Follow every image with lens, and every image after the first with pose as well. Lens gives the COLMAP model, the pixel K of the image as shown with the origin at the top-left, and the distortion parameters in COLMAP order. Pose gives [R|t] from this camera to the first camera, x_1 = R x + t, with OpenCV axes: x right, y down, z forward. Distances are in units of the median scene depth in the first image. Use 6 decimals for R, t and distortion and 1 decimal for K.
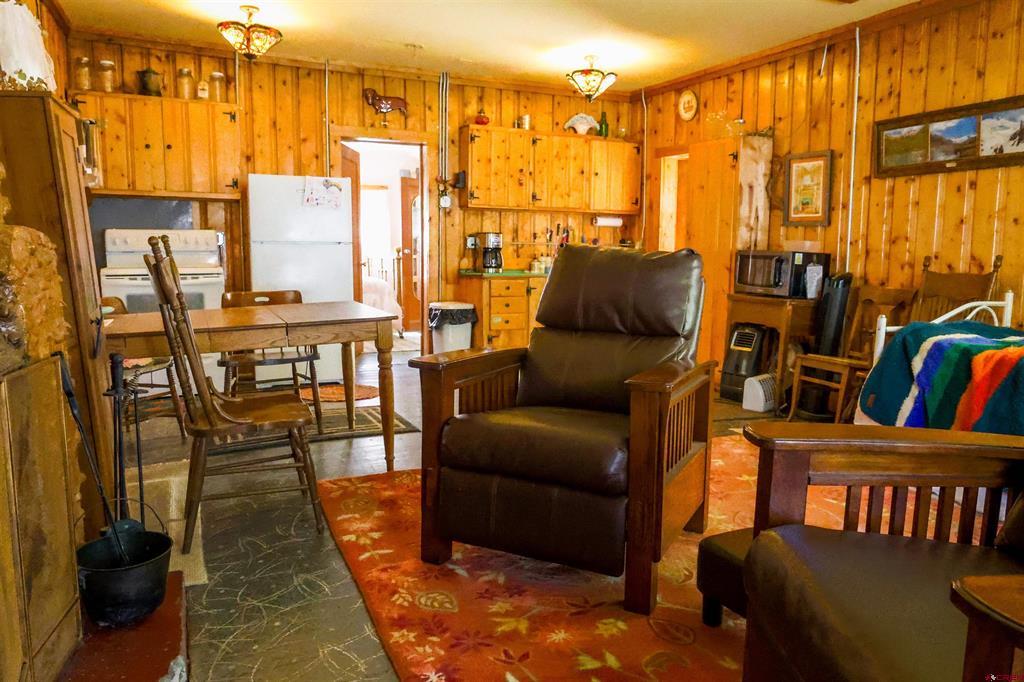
lens RADIAL K [[743.0, 0, 517.9], [0, 743.0, 343.0], [0, 0, 1]] dist [-0.000595, 0.000626]
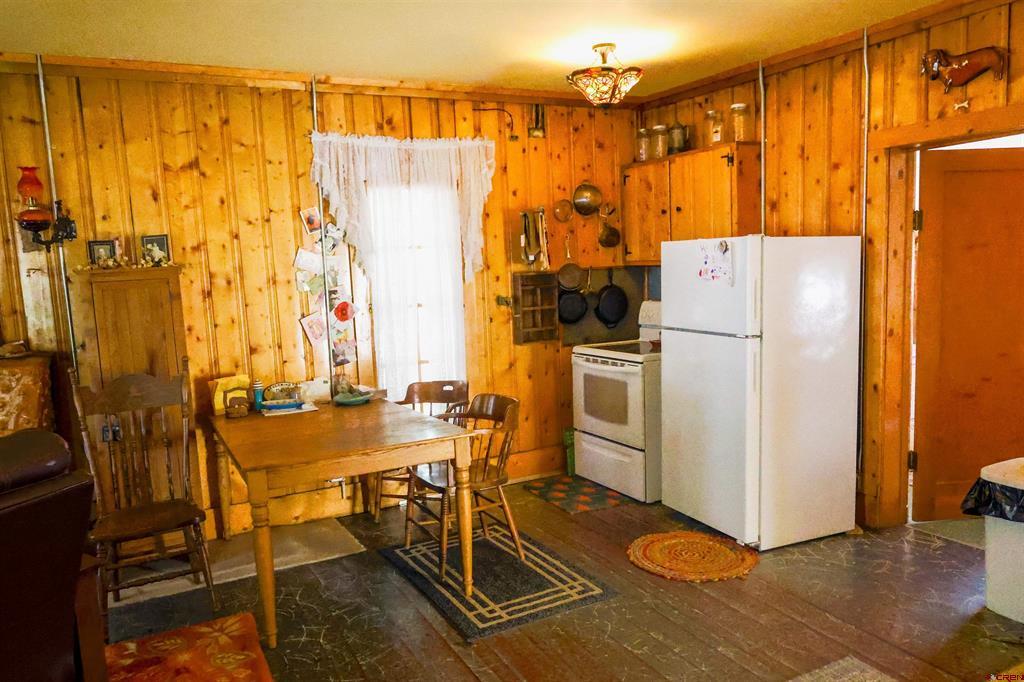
lens RADIAL K [[743.0, 0, 517.9], [0, 743.0, 343.0], [0, 0, 1]] dist [-0.000595, 0.000626]
pose [[0.032296, 0.097725, -0.994689, 0.413176], [-0.080904, 0.992198, 0.094854, -0.176181], [0.996199, 0.077411, 0.039951, 0.788899]]
